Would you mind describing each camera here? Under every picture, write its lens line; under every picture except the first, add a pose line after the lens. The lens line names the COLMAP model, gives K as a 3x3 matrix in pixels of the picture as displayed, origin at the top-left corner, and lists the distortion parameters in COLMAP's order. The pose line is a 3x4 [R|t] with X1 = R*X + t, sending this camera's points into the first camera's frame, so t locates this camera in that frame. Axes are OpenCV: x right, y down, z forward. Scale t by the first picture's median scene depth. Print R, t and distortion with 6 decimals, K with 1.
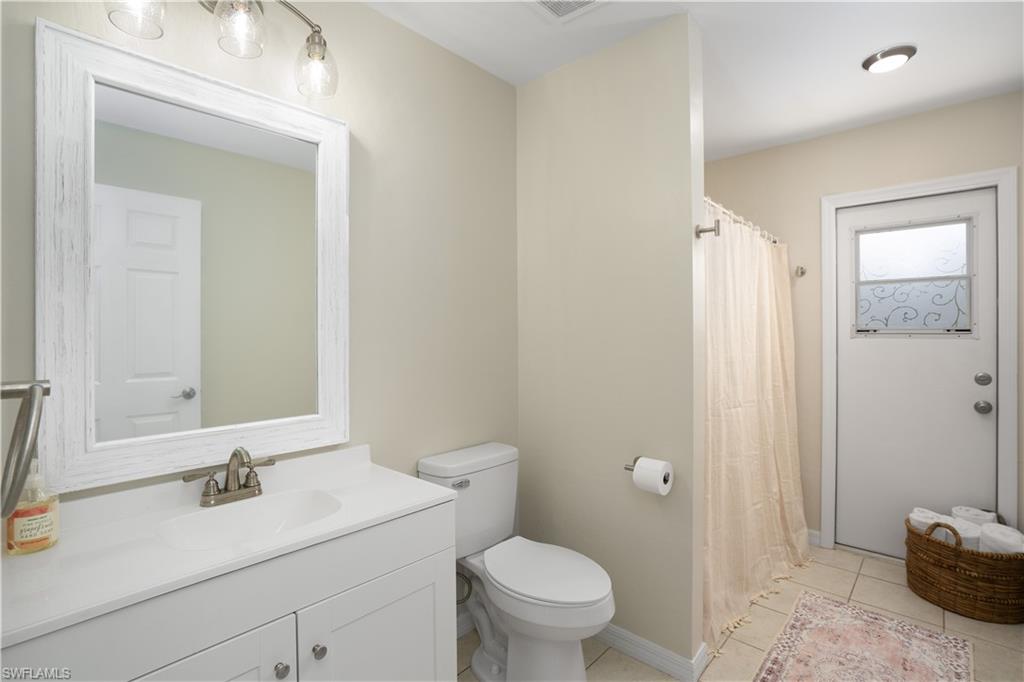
lens RADIAL K [[486.8, 0, 506.8], [0, 486.8, 333.5], [0, 0, 1]] dist [-0.045105, 0.011804]
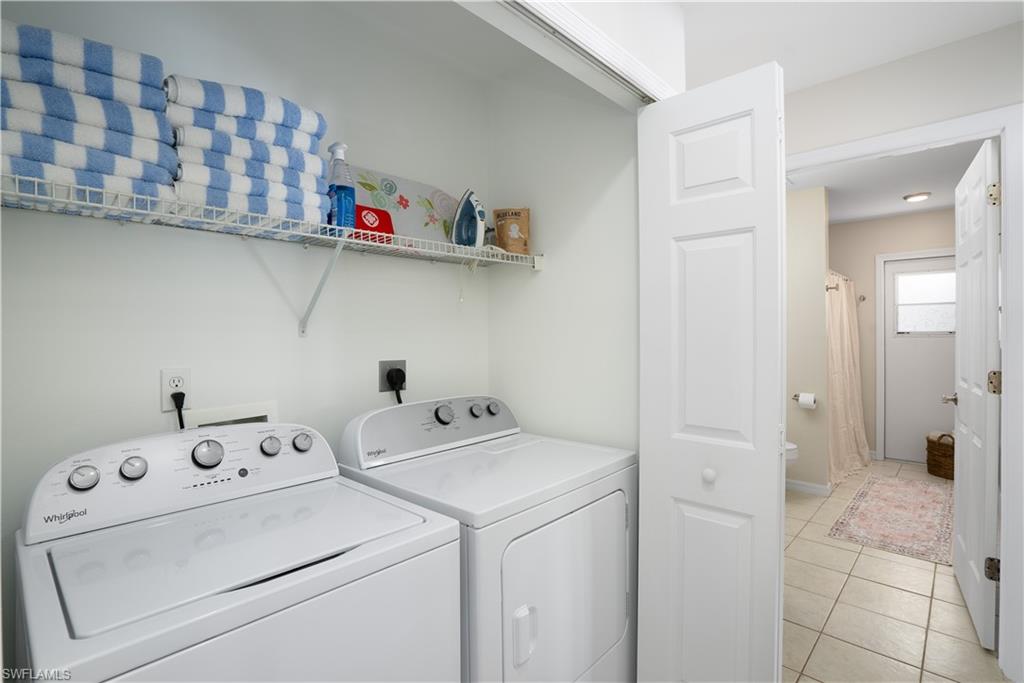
lens RADIAL K [[486.8, 0, 506.8], [0, 486.8, 334.0], [0, 0, 1]] dist [-0.045105, 0.011804]
pose [[0.999515, -0.002875, -0.031019, -0.636160], [0.002824, 0.999995, -0.001693, -0.004140], [0.031024, 0.001605, 0.999517, -0.775529]]
